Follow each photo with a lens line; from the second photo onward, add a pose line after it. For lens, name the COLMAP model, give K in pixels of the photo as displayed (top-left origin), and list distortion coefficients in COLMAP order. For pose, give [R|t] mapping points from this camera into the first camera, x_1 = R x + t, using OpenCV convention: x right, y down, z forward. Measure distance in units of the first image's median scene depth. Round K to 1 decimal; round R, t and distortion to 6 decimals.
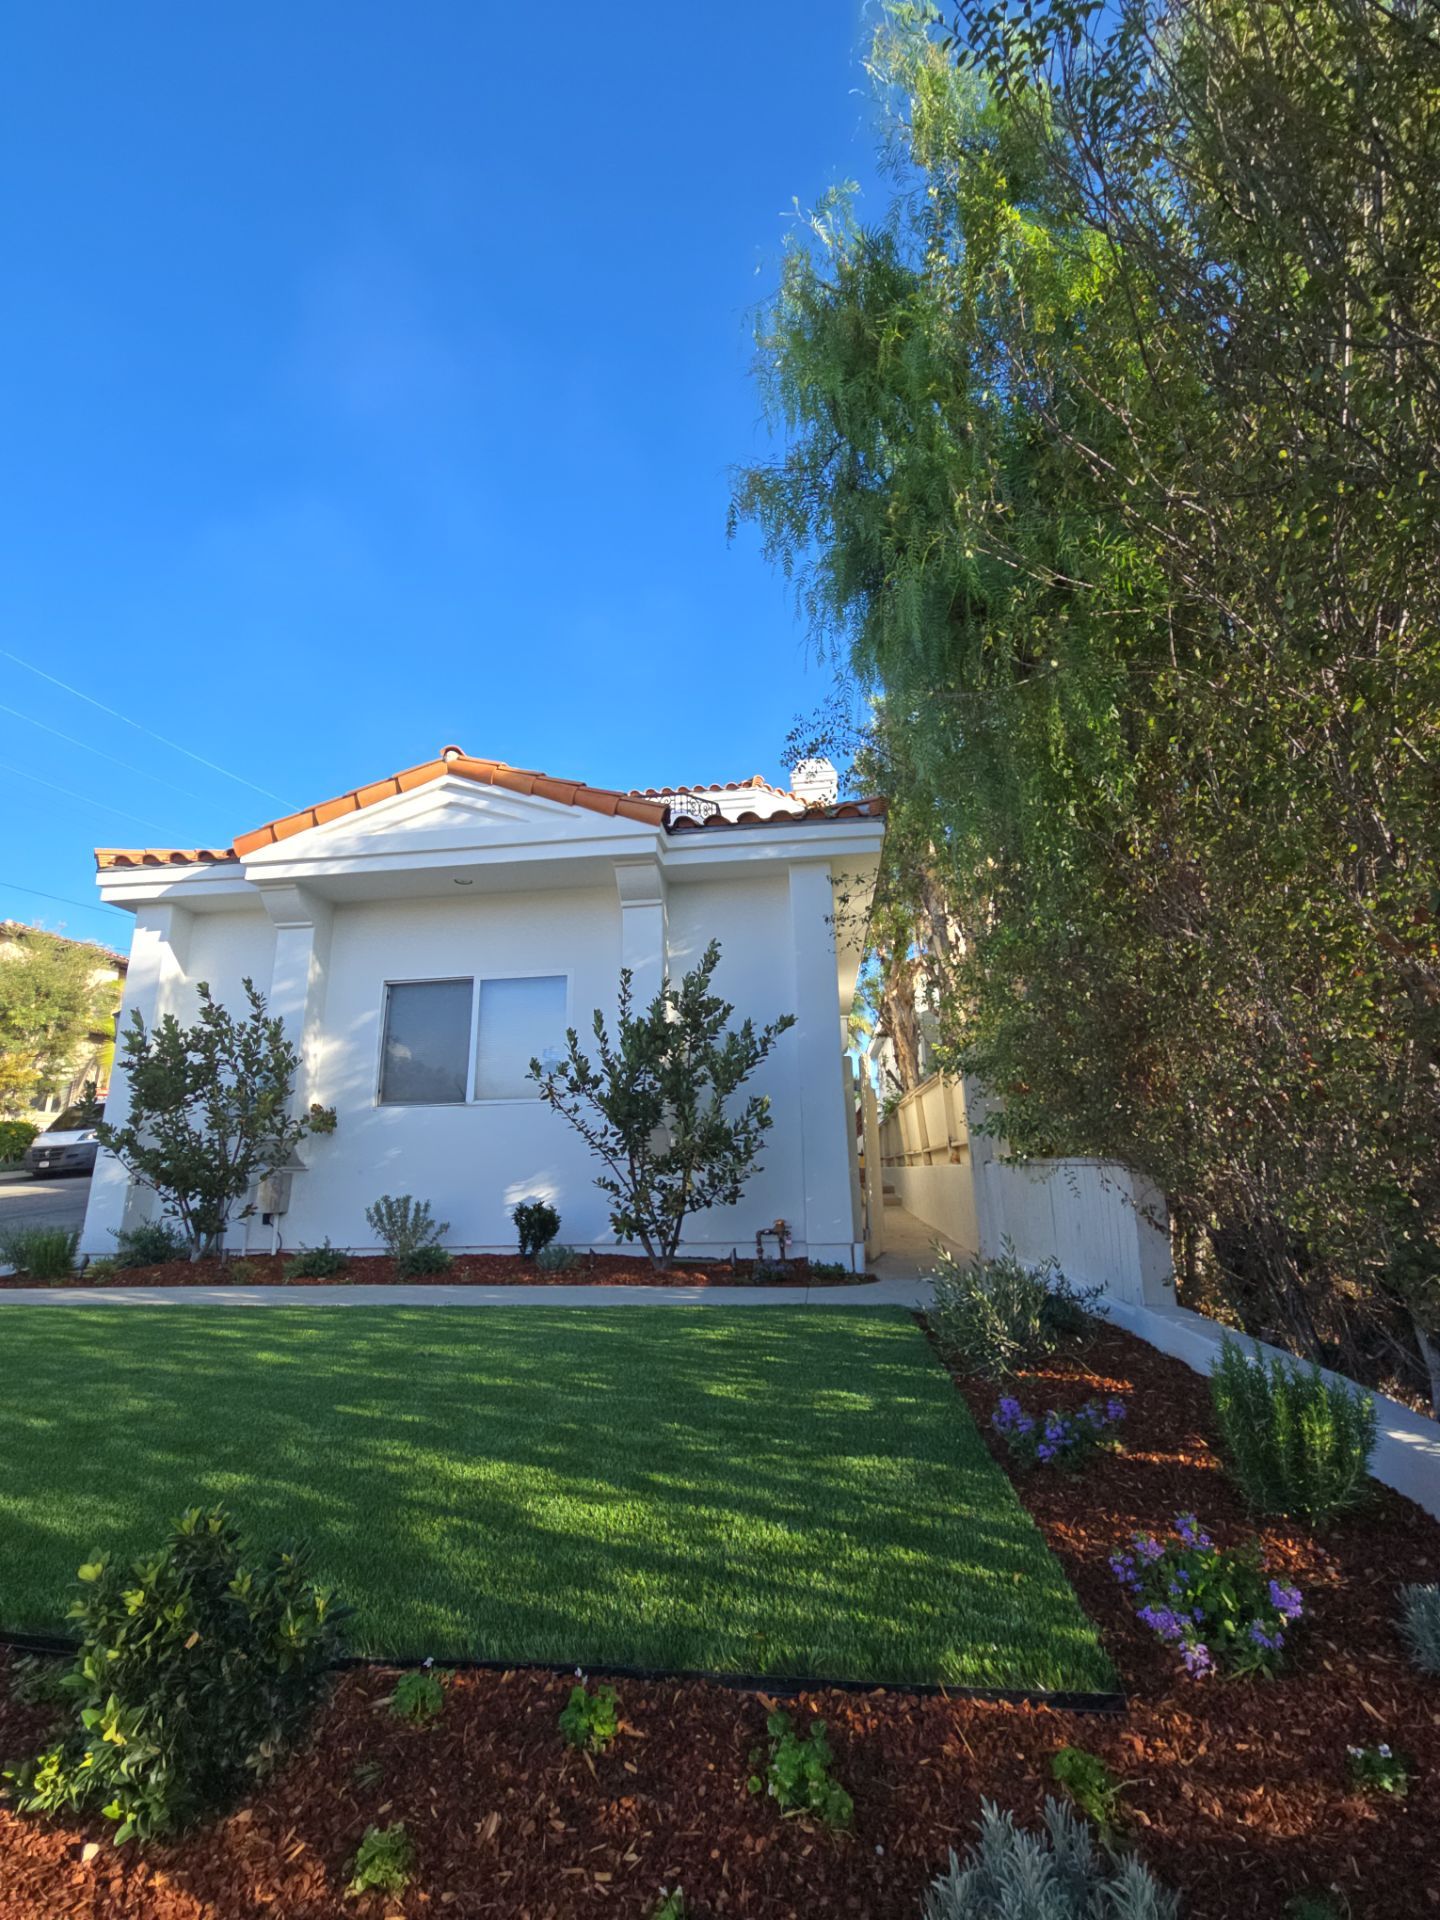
lens RADIAL K [[787.3, 0, 719.2], [0, 787.3, 971.8], [0, 0, 1]] dist [0.003819, -0.001837]
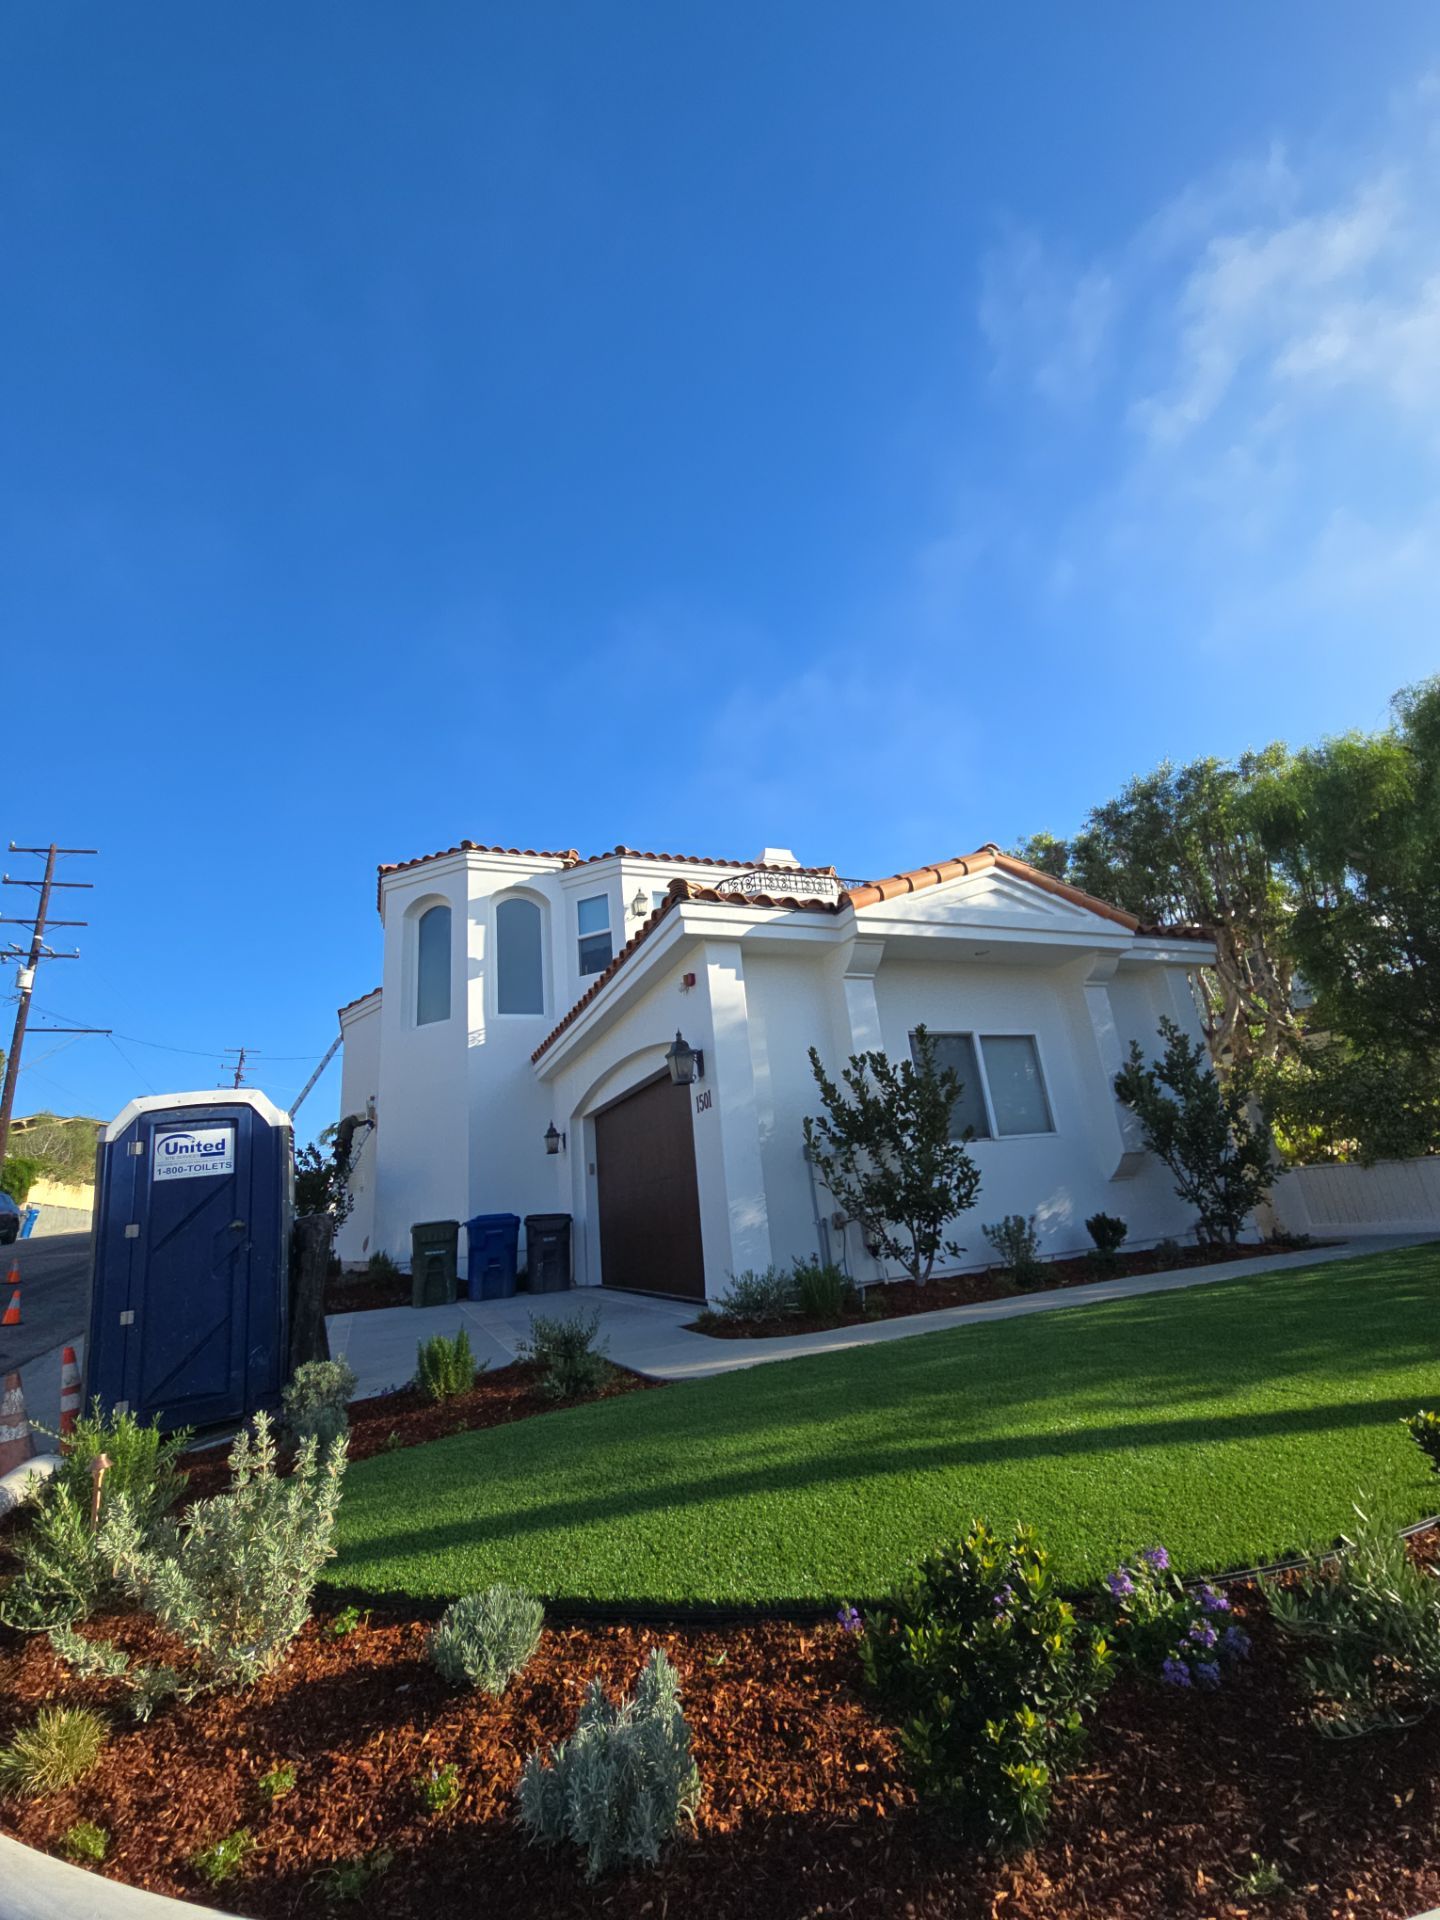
lens RADIAL K [[787.3, 0, 715.1], [0, 787.3, 966.2], [0, 0, 1]] dist [0.003819, -0.001837]
pose [[0.857595, 0.090983, 0.506215, -1.326380], [-0.045493, 0.993790, -0.101546, 0.049154], [-0.512310, 0.064056, 0.856408, 0.181141]]
